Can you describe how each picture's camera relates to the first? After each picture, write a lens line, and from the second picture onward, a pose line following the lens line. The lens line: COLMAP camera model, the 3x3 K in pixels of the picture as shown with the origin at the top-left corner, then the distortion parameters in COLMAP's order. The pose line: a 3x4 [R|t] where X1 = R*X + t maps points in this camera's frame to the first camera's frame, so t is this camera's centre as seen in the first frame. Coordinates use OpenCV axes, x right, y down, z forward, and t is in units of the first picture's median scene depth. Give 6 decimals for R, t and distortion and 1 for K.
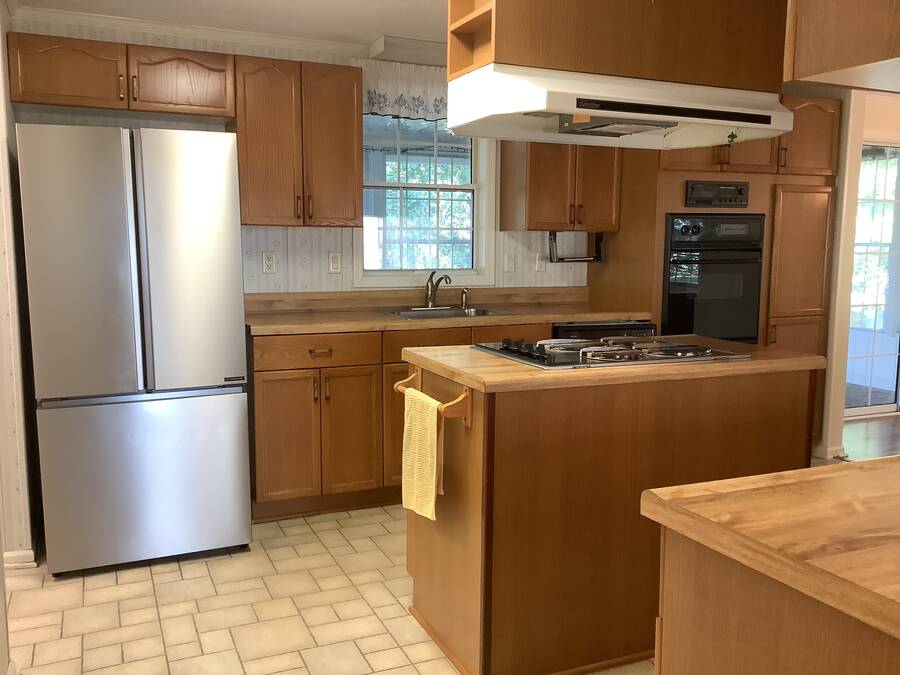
lens RADIAL K [[806.3, 0, 451.3], [0, 806.3, 338.6], [0, 0, 1]] dist [0.102037, -0.152748]
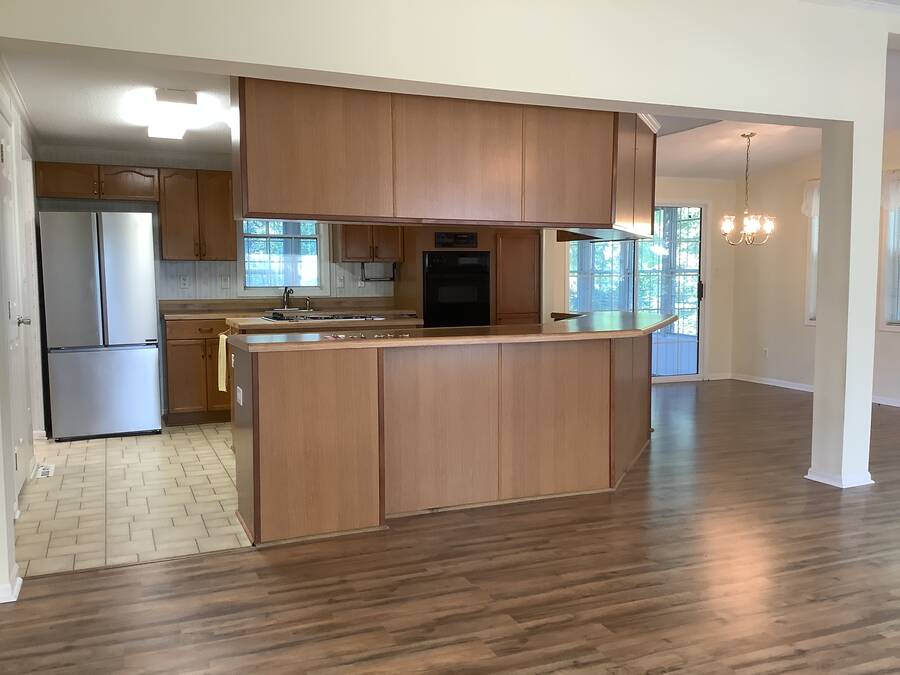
lens RADIAL K [[806.3, 0, 450.5], [0, 806.3, 339.3], [0, 0, 1]] dist [0.102037, -0.152748]
pose [[0.999805, -0.010632, -0.016632, 0.387165], [0.009848, 0.998870, -0.046490, 0.119183], [0.017108, 0.046317, 0.998780, -0.745092]]
